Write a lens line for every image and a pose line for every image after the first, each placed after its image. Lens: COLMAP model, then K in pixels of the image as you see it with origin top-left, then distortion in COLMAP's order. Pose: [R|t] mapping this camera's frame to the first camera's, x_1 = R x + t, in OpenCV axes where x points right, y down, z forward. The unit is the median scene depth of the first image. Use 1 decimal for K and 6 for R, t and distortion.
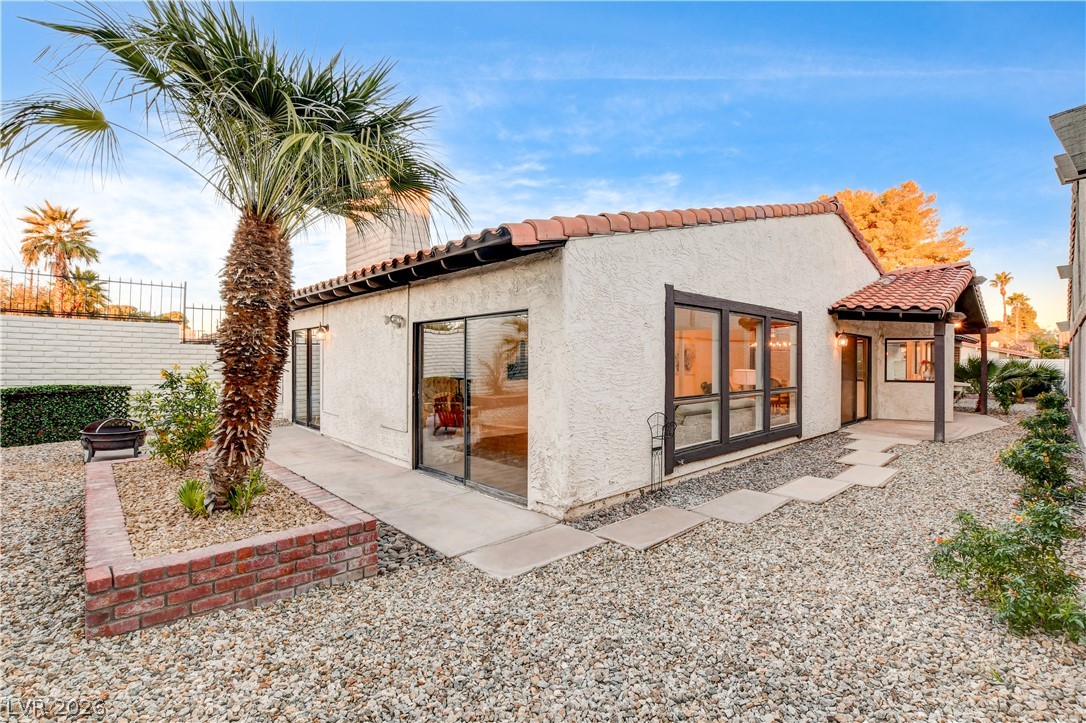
lens RADIAL K [[490.4, 0, 549.9], [0, 490.4, 360.5], [0, 0, 1]] dist [-0.028081, 0.000590]
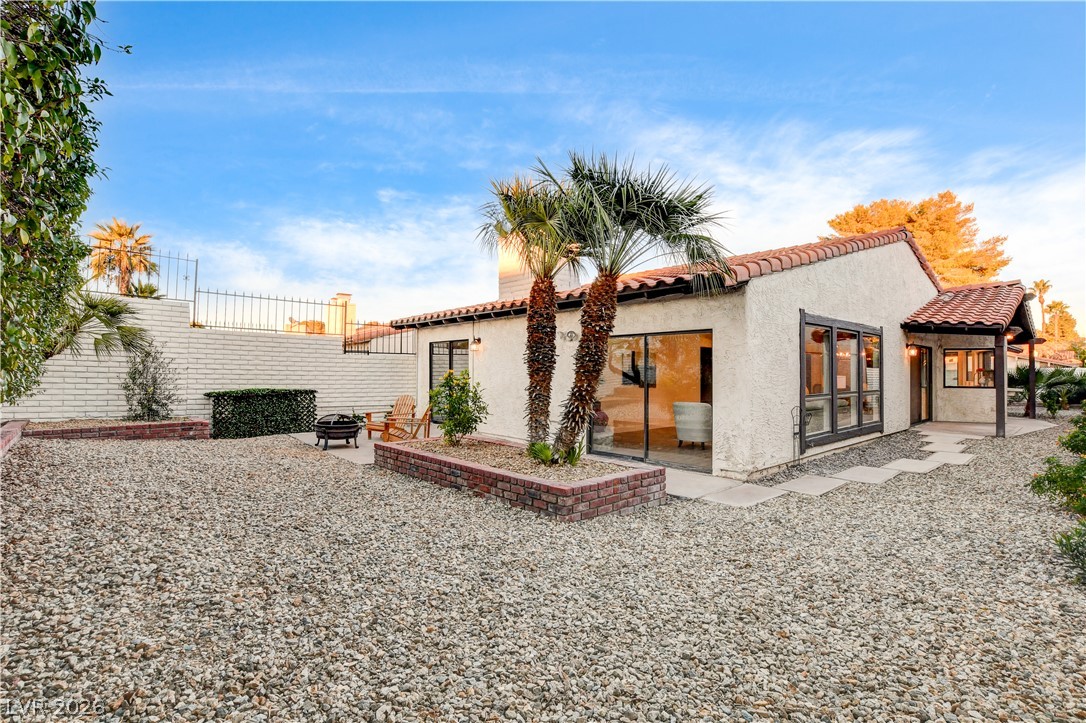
lens RADIAL K [[507.2, 0, 549.1], [0, 507.2, 364.5], [0, 0, 1]] dist [-0.027837, 0.000679]
pose [[0.999700, -0.000662, -0.024496, -0.240620], [0.000347, 0.999917, -0.012856, 0.006579], [0.024502, 0.012844, 0.999617, -0.217375]]
